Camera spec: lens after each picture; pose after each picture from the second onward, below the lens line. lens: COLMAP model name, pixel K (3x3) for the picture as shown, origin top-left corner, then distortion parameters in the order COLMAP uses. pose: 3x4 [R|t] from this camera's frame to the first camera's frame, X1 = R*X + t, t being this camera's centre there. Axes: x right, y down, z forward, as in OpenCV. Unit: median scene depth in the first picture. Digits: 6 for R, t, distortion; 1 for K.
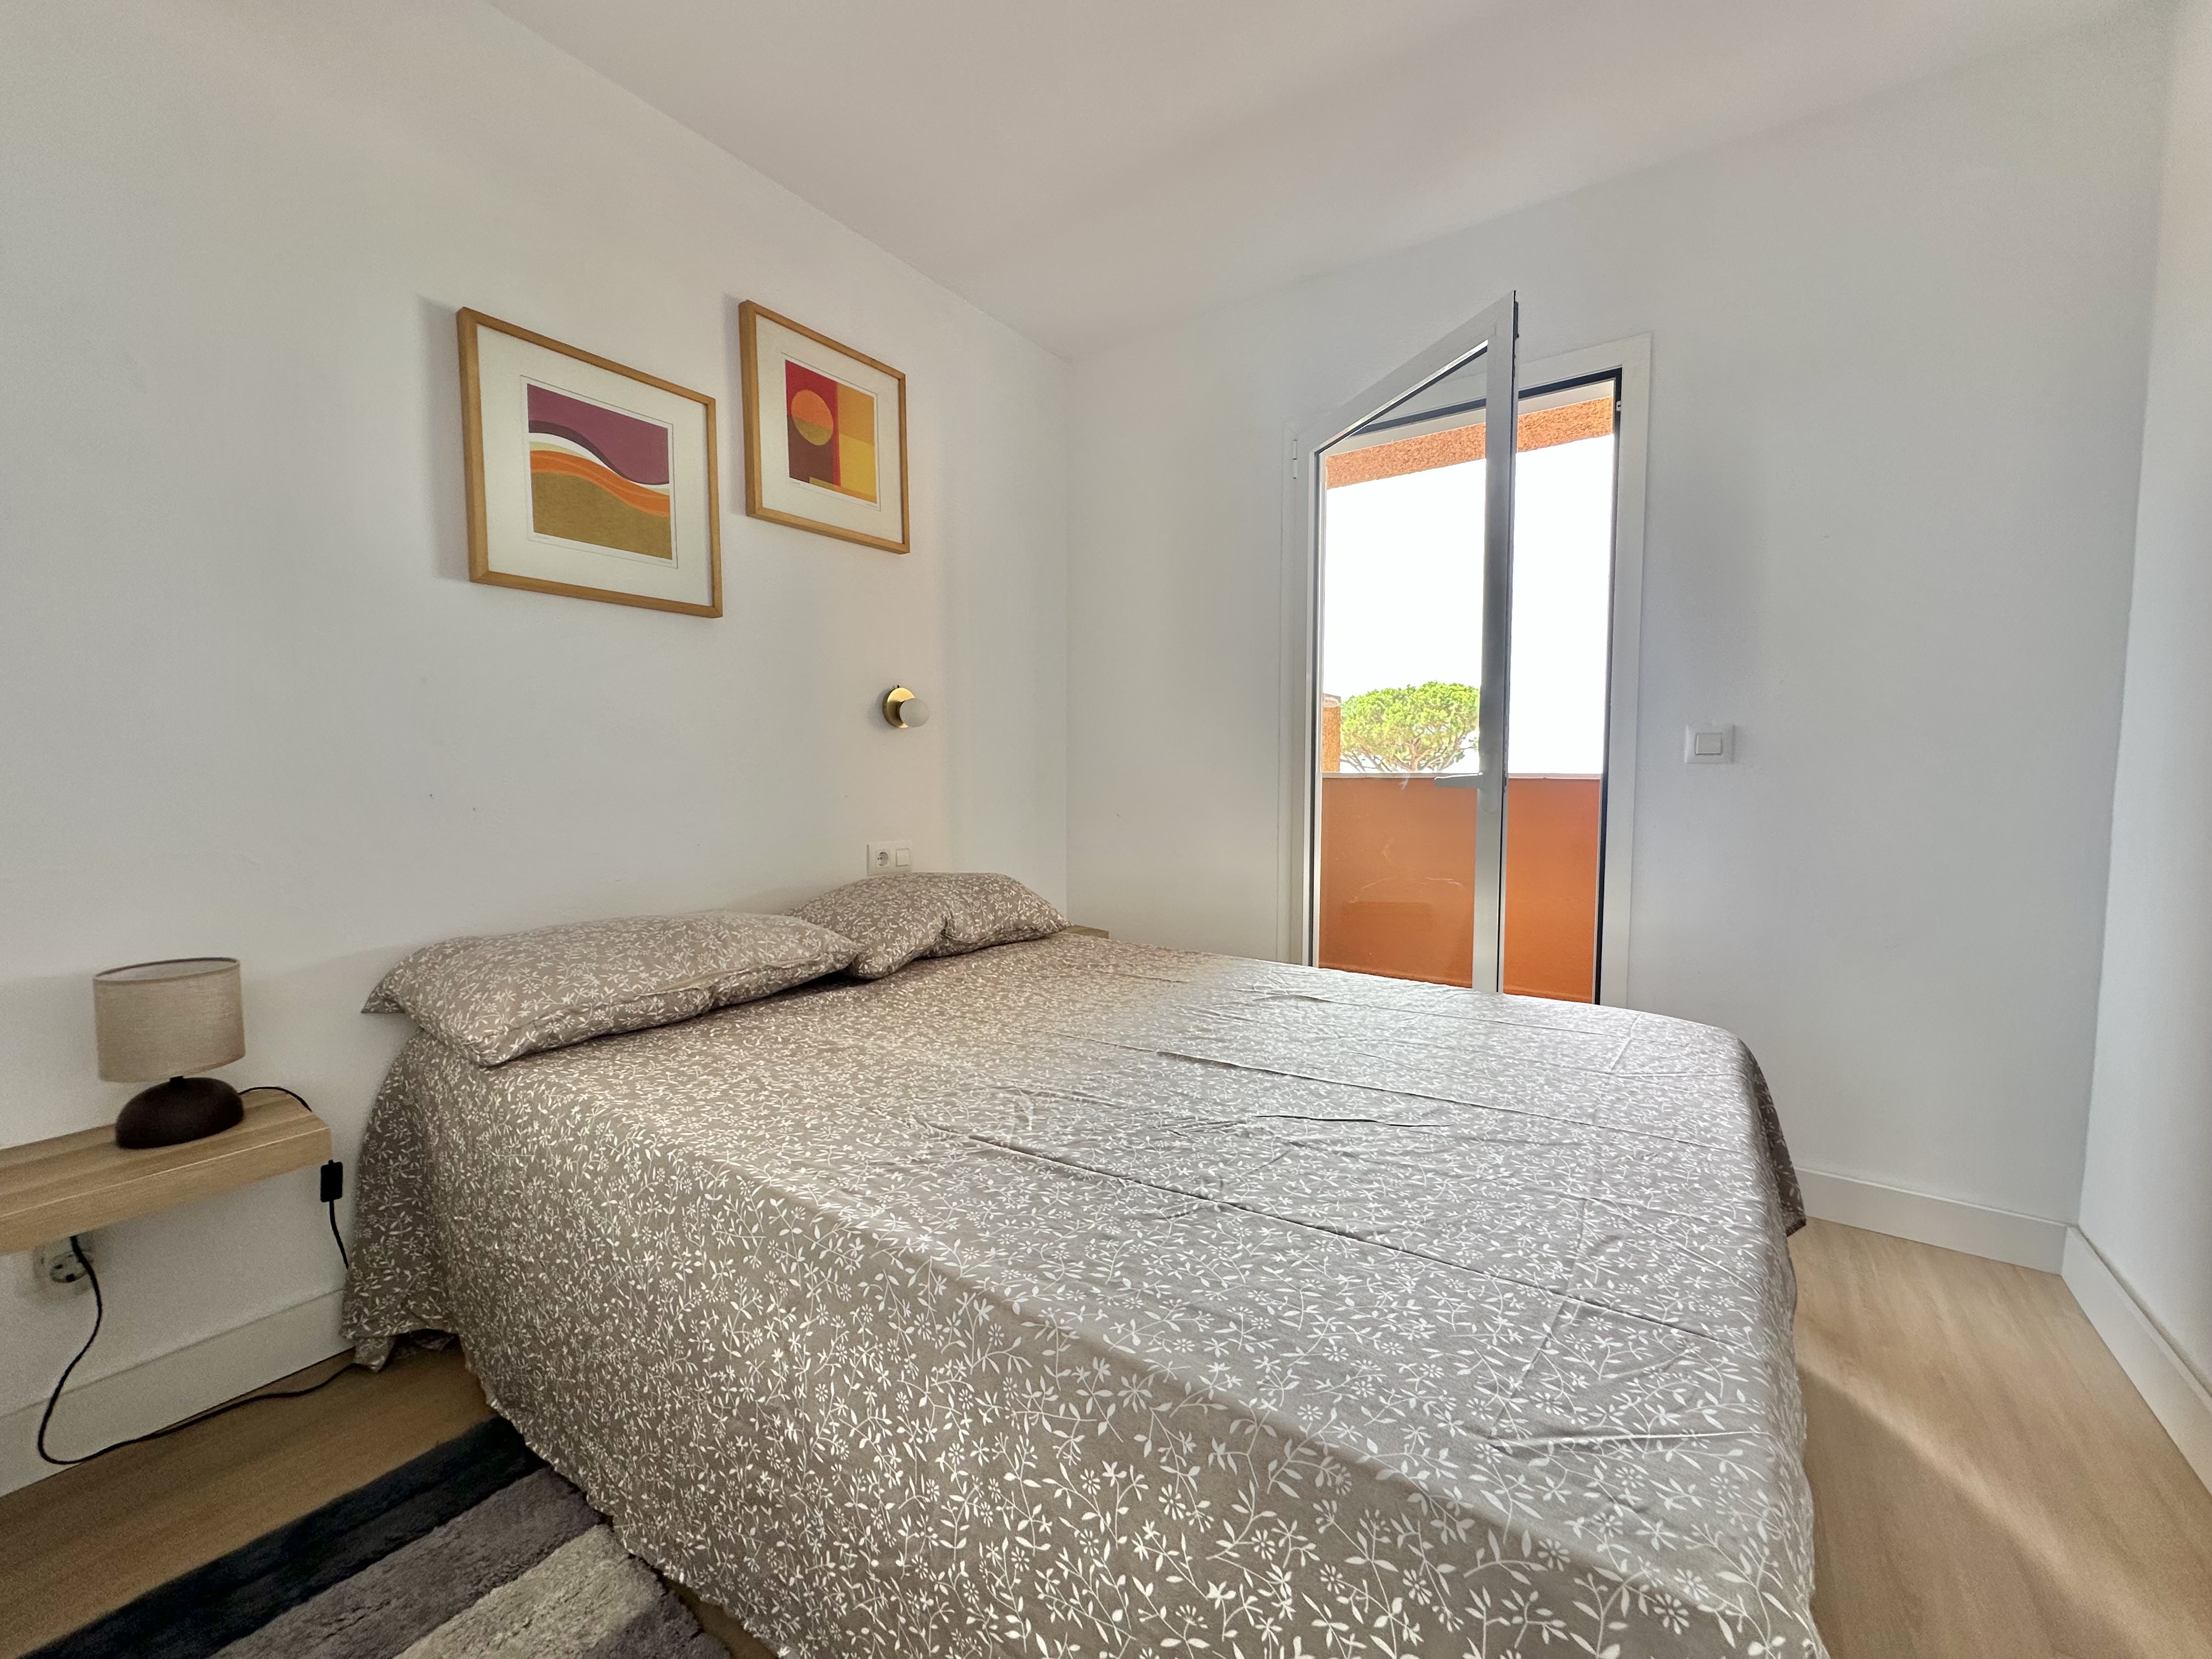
lens RADIAL K [[881.3, 0, 1094.1], [0, 881.3, 823.7], [0, 0, 1]] dist [-0.004612, 0.000619]
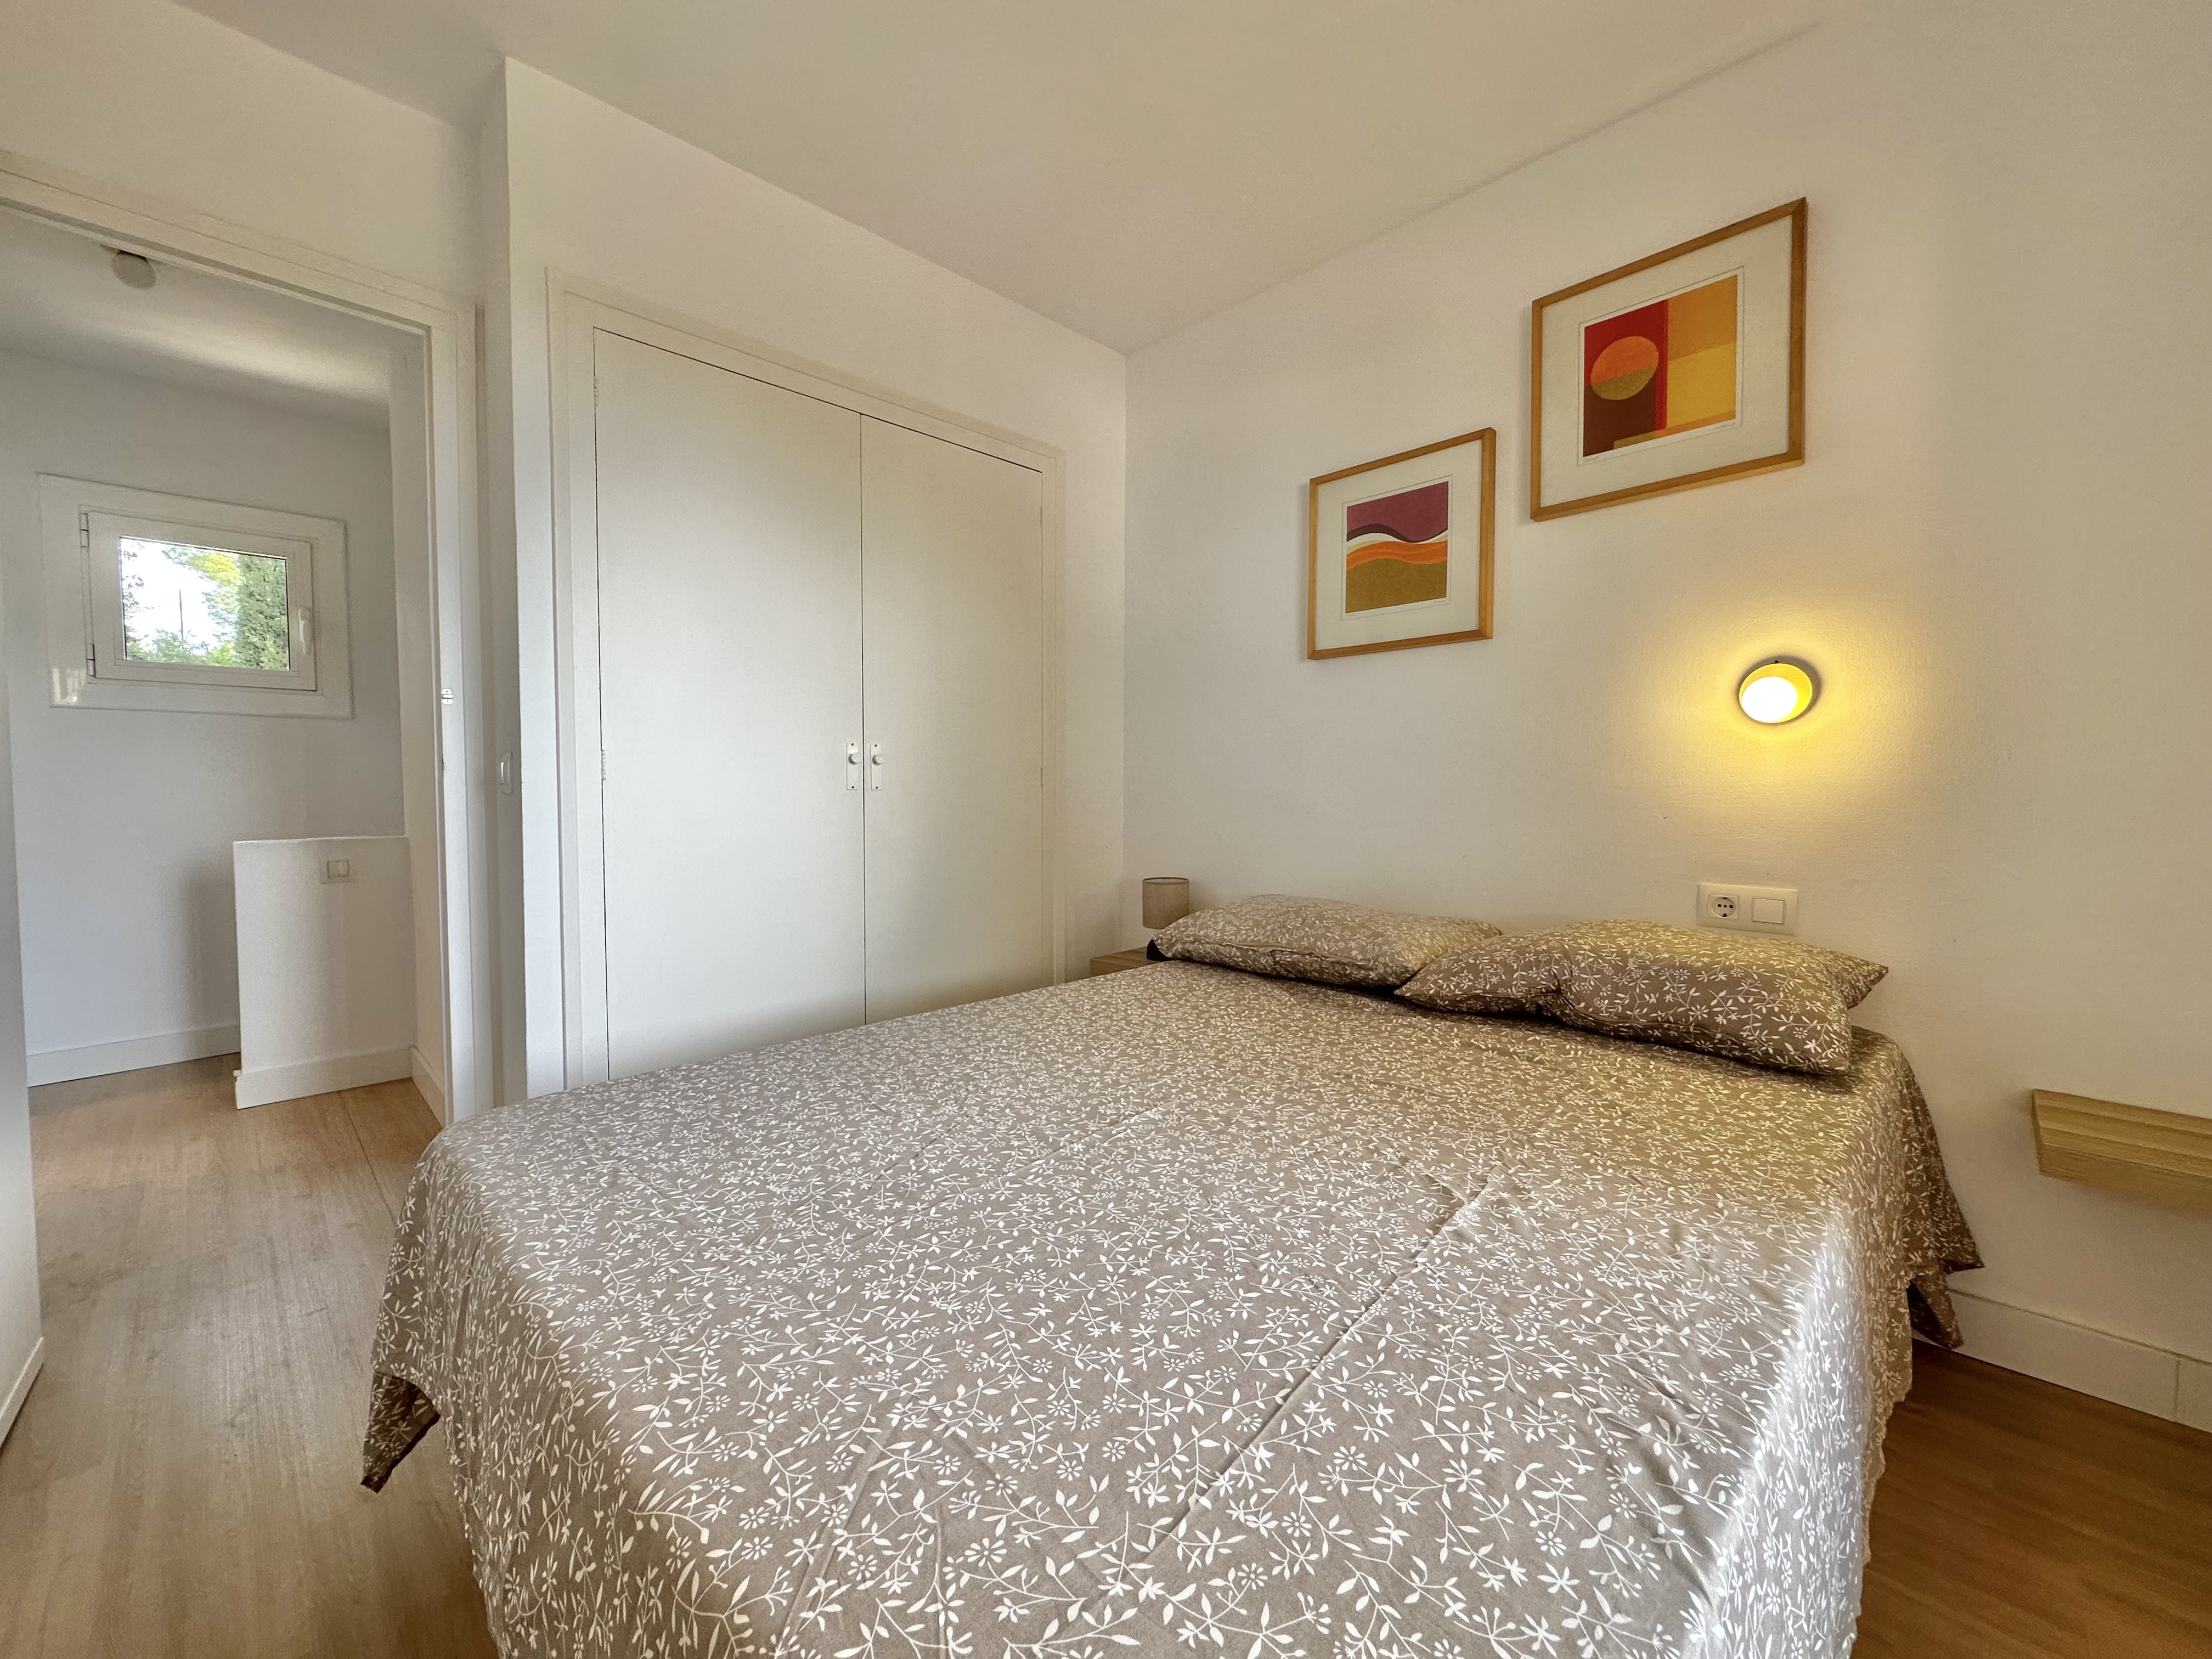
lens RADIAL K [[881.3, 0, 1122.5], [0, 881.3, 835.5], [0, 0, 1]] dist [-0.004612, 0.000619]
pose [[-0.151901, 0.047622, -0.987248, 0.690968], [-0.060650, 0.996507, 0.057401, -0.038676], [0.986533, 0.068596, -0.148483, 0.775070]]
